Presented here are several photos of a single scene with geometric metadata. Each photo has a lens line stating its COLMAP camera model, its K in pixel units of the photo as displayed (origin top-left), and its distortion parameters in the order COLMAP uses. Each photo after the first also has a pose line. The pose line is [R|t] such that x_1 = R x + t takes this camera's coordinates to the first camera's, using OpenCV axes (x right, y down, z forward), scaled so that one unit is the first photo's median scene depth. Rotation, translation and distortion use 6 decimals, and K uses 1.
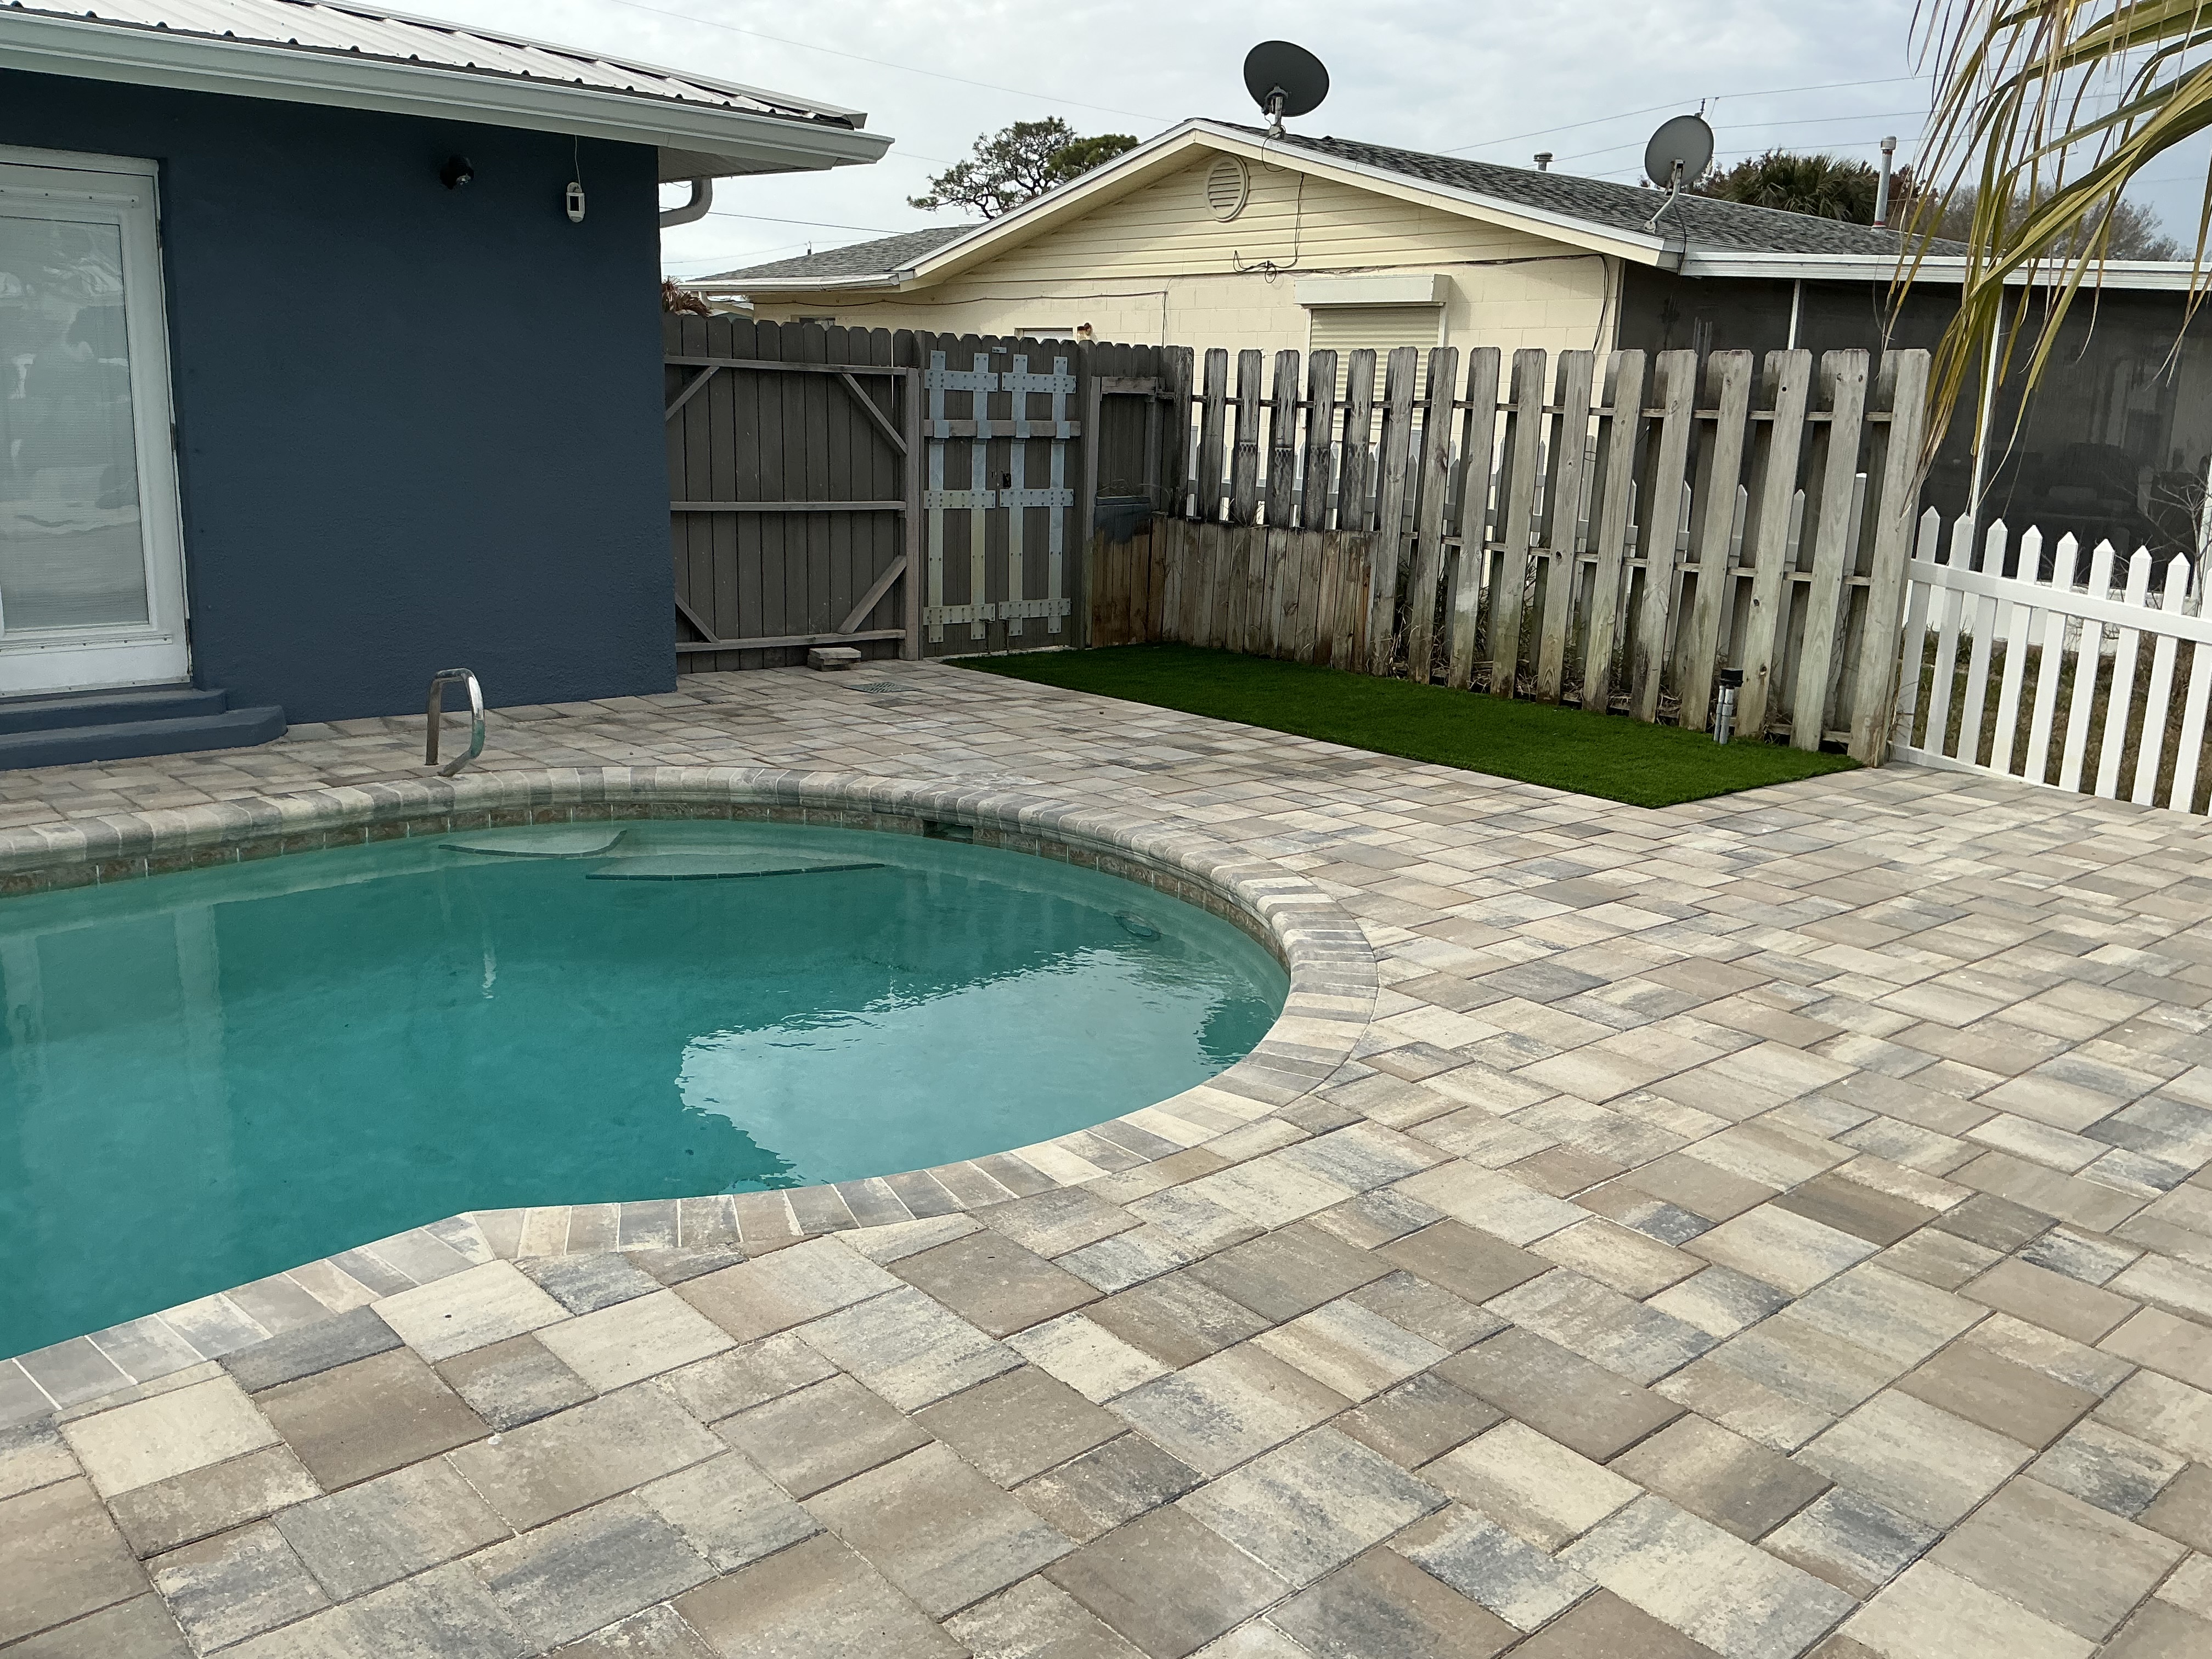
lens RADIAL K [[1829.4, 0, 1099.7], [0, 1829.4, 835.9], [0, 0, 1]] dist [0.117612, -0.241259]
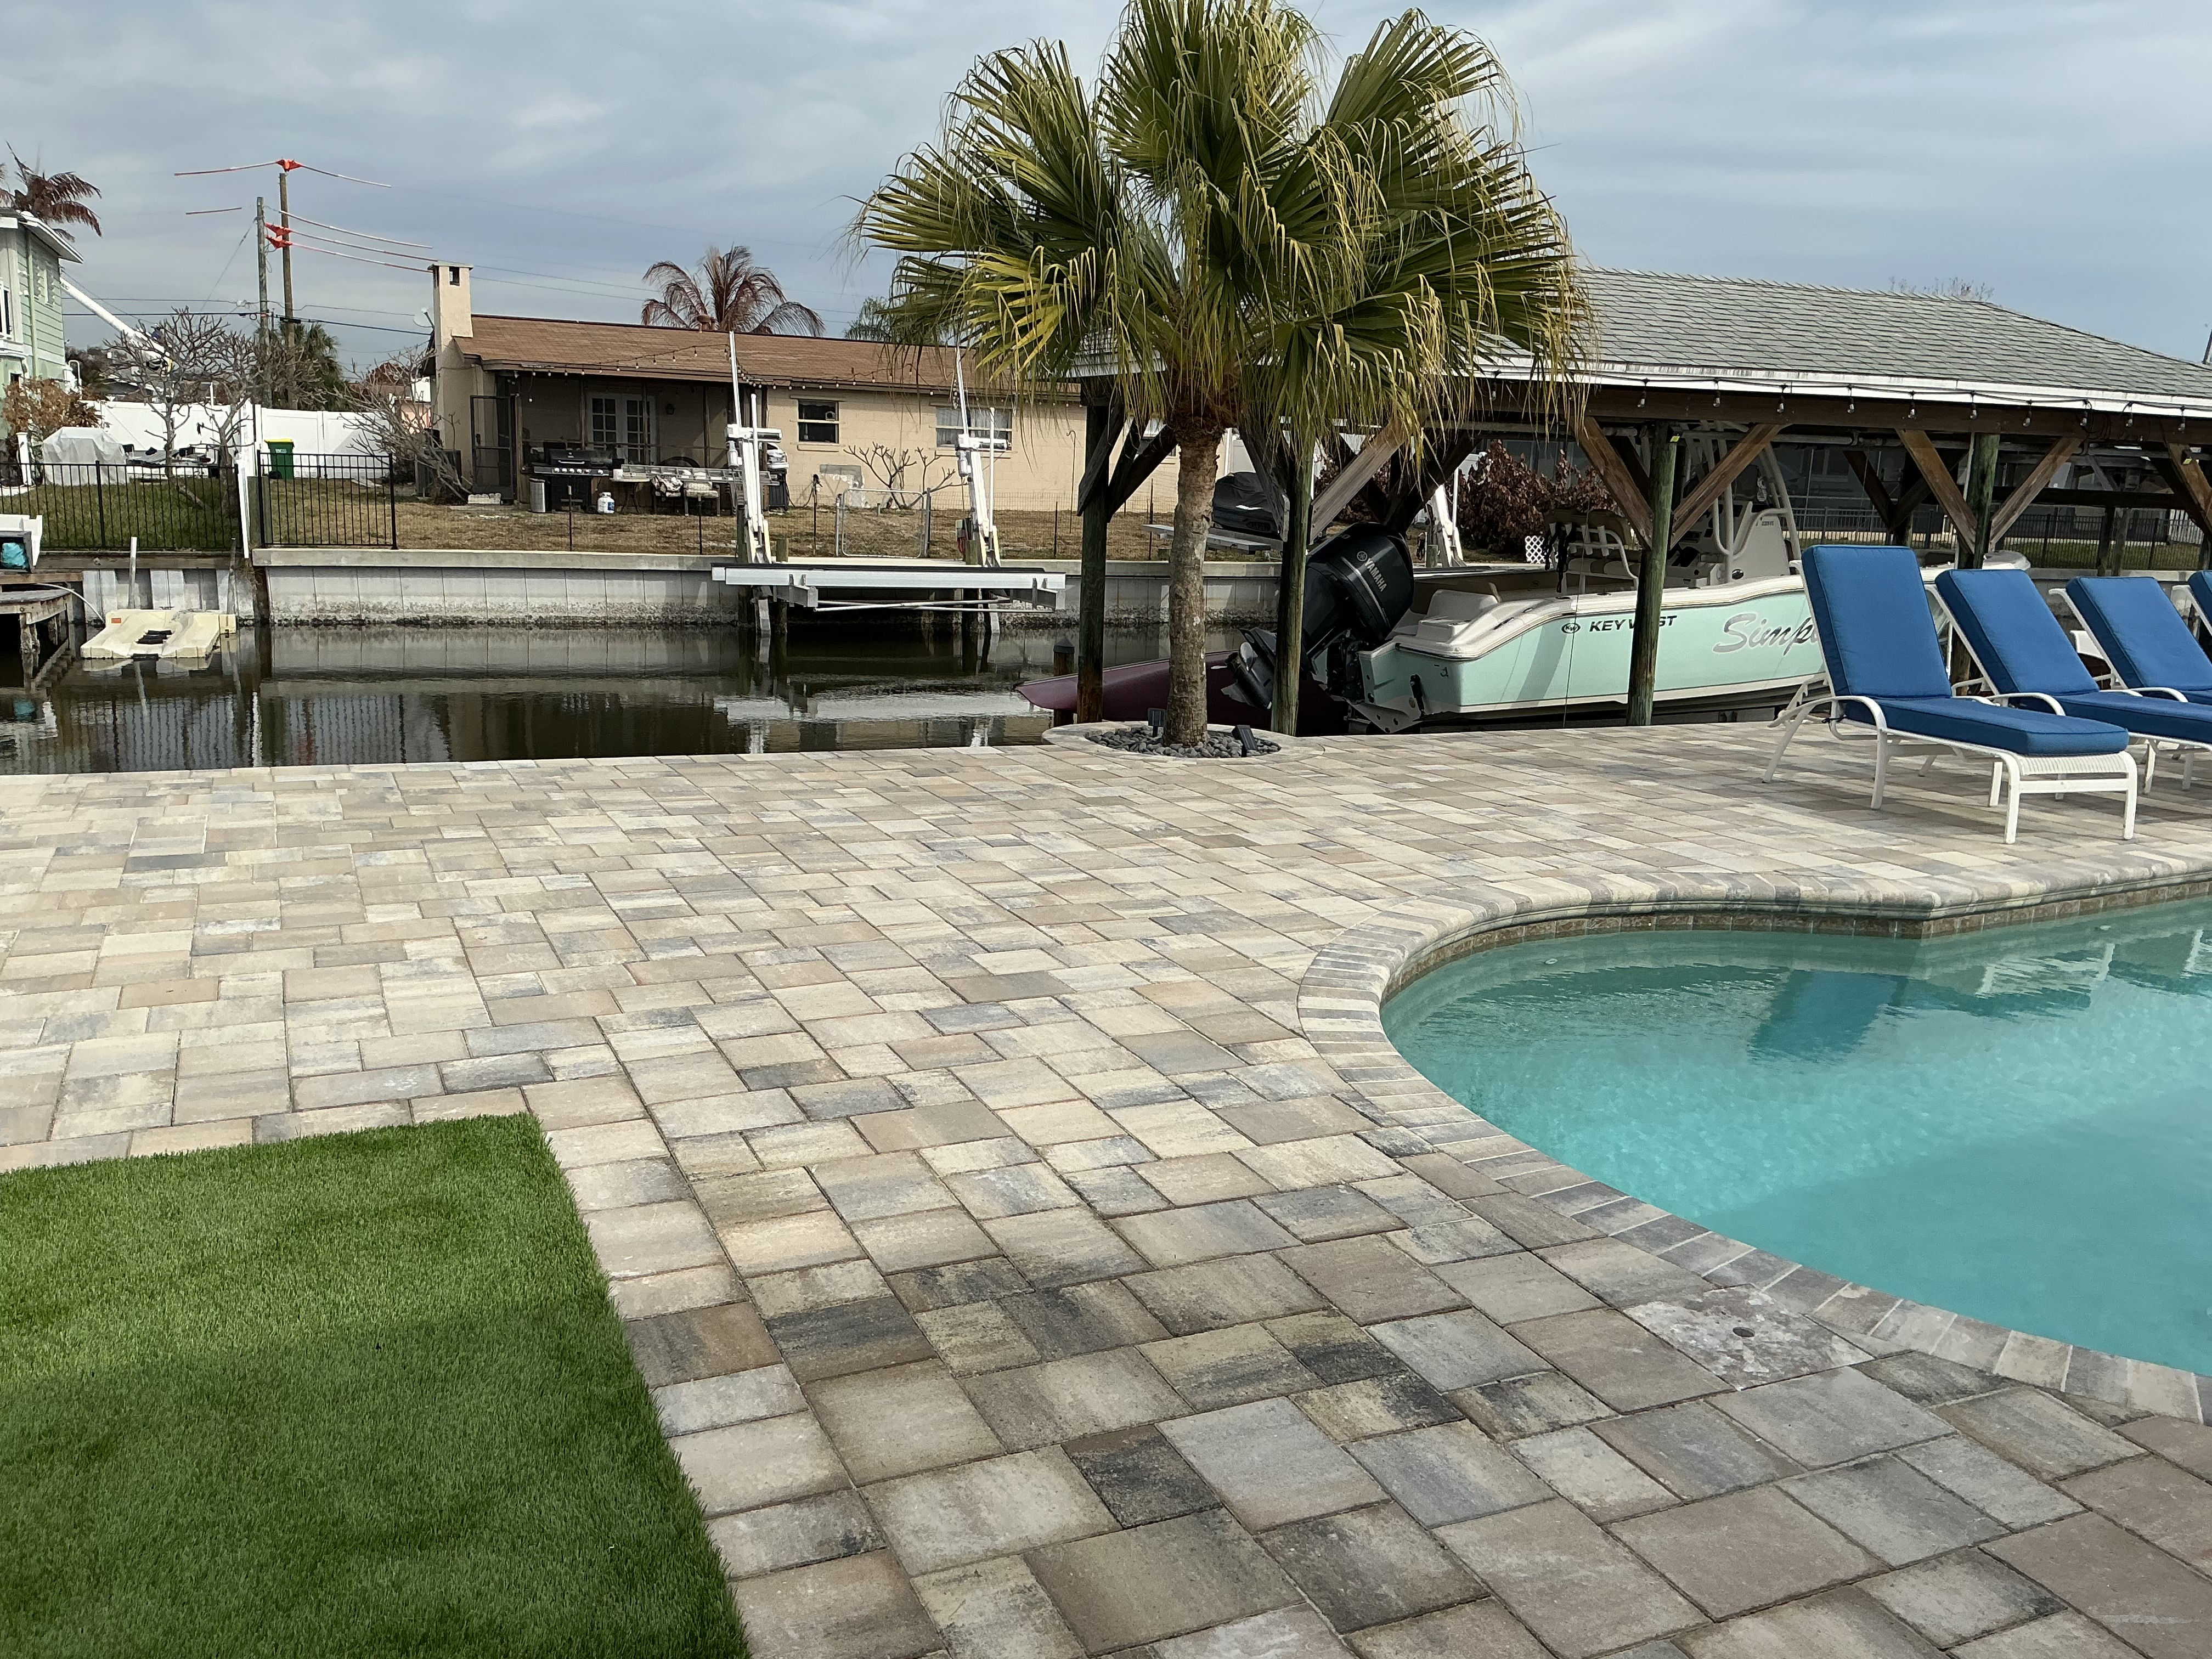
lens RADIAL K [[1829.4, 0, 1086.8], [0, 1829.4, 823.6], [0, 0, 1]] dist [0.117612, -0.241259]
pose [[-0.949055, -0.123484, 0.289907, -0.014975], [0.009284, 0.908662, 0.417430, -0.240090], [-0.314974, 0.398855, -0.861224, 1.001022]]
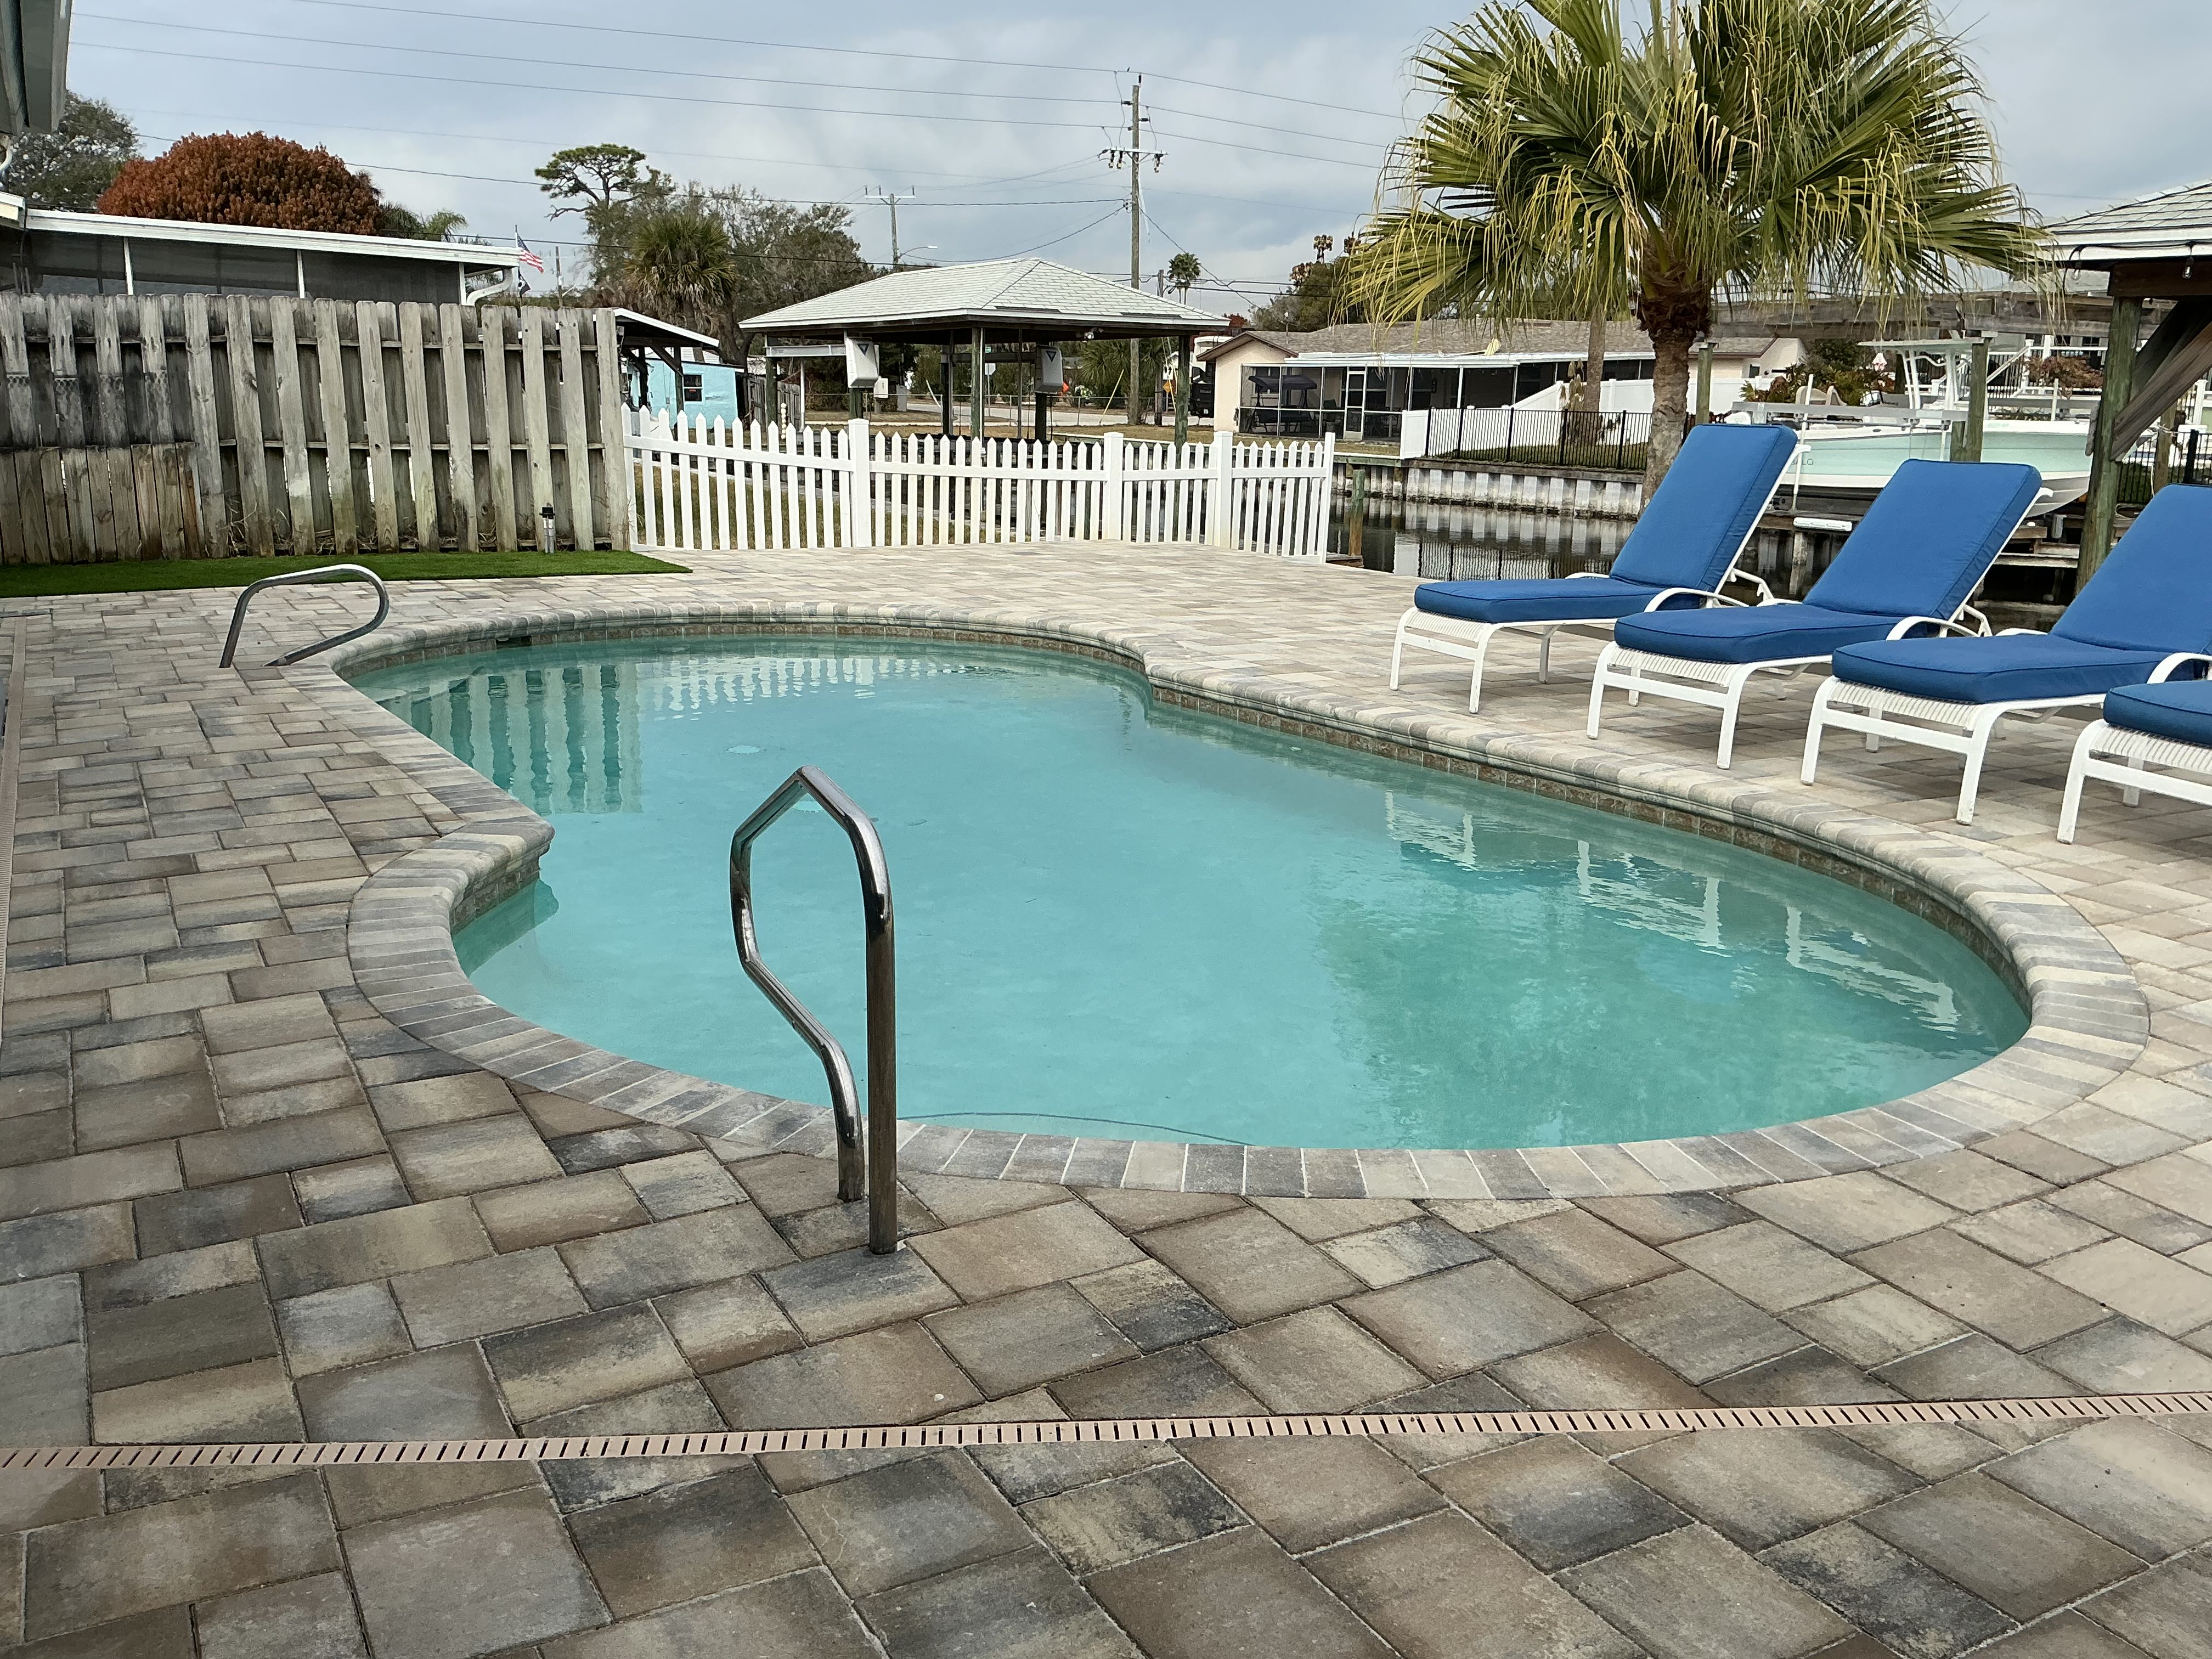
lens RADIAL K [[1829.4, 0, 1092.2], [0, 1829.4, 828.8], [0, 0, 1]] dist [0.117612, -0.241259]
pose [[0.216741, -0.257535, 0.941647, -0.969639], [0.219088, 0.952803, 0.210159, -0.048320], [-0.951327, 0.160753, 0.262934, 0.142076]]
